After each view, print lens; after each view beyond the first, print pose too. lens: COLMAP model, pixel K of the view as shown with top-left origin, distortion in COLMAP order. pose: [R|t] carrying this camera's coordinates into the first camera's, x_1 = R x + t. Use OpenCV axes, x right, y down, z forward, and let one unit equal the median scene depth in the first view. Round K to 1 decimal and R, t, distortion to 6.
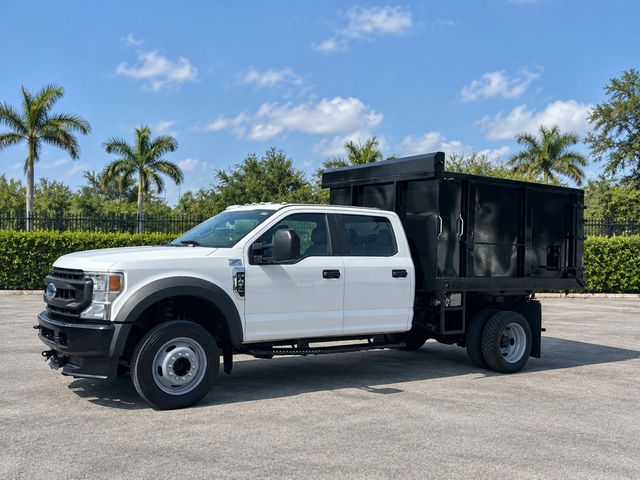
lens RADIAL K [[666.6, 0, 320.0], [0, 666.6, 240.0], [0, 0, 1]] dist [0.016444, -0.001348]
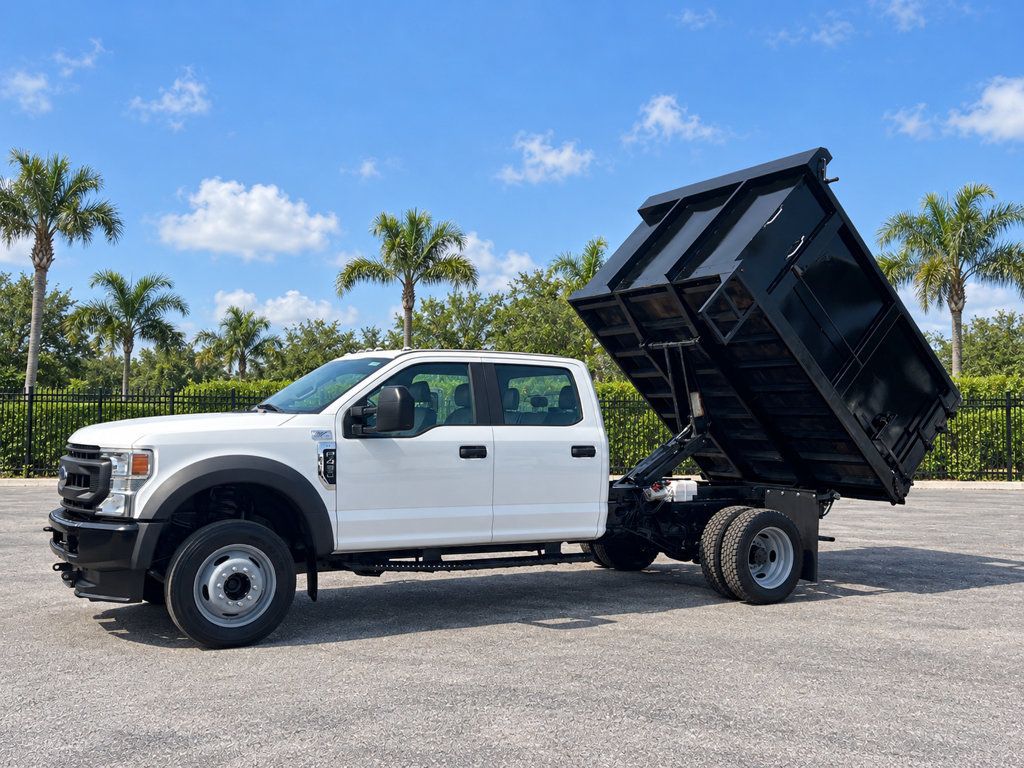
lens RADIAL K [[1066.5, 0, 512.0], [0, 1066.5, 384.0], [0, 0, 1]] dist [0.016444, -0.001348]
pose [[0.997413, -0.008153, -0.071419, 0.142681], [0.006643, 0.999750, -0.021352, 0.005576], [0.071575, 0.020822, 0.997218, -0.083128]]
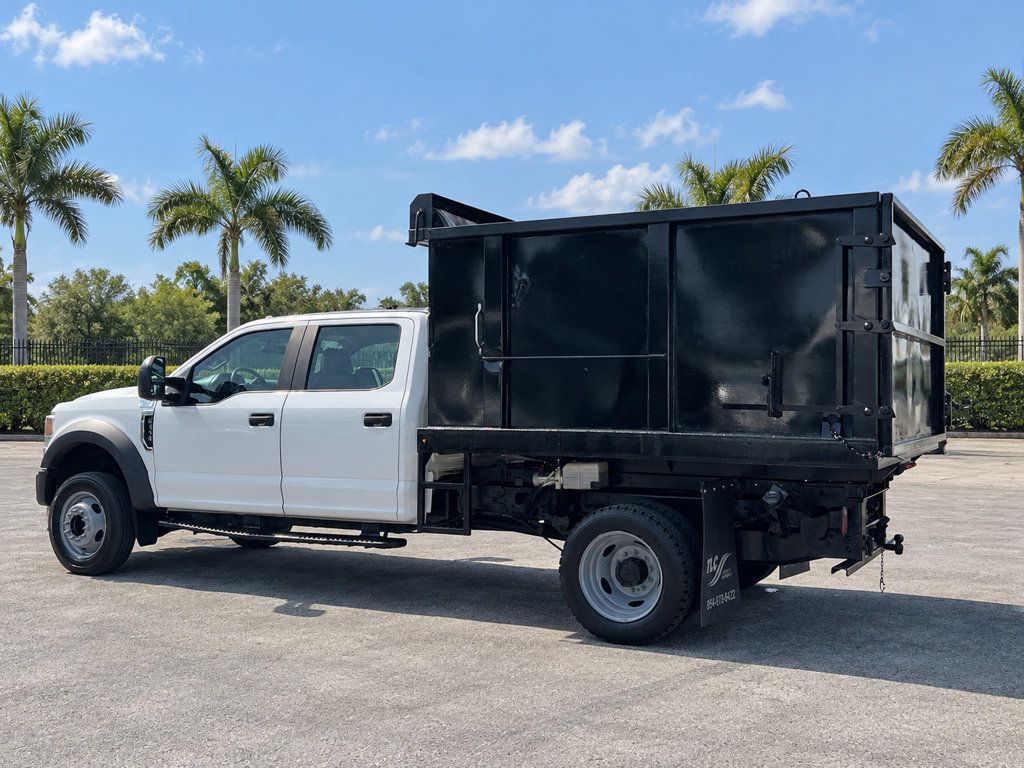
lens RADIAL K [[1066.5, 0, 512.0], [0, 1066.5, 384.0], [0, 0, 1]] dist [0.016444, -0.001348]
pose [[0.462269, -0.024118, -0.886412, 1.130411], [0.033063, 0.999404, -0.009950, 0.036654], [0.886123, -0.024708, 0.462791, 0.774180]]
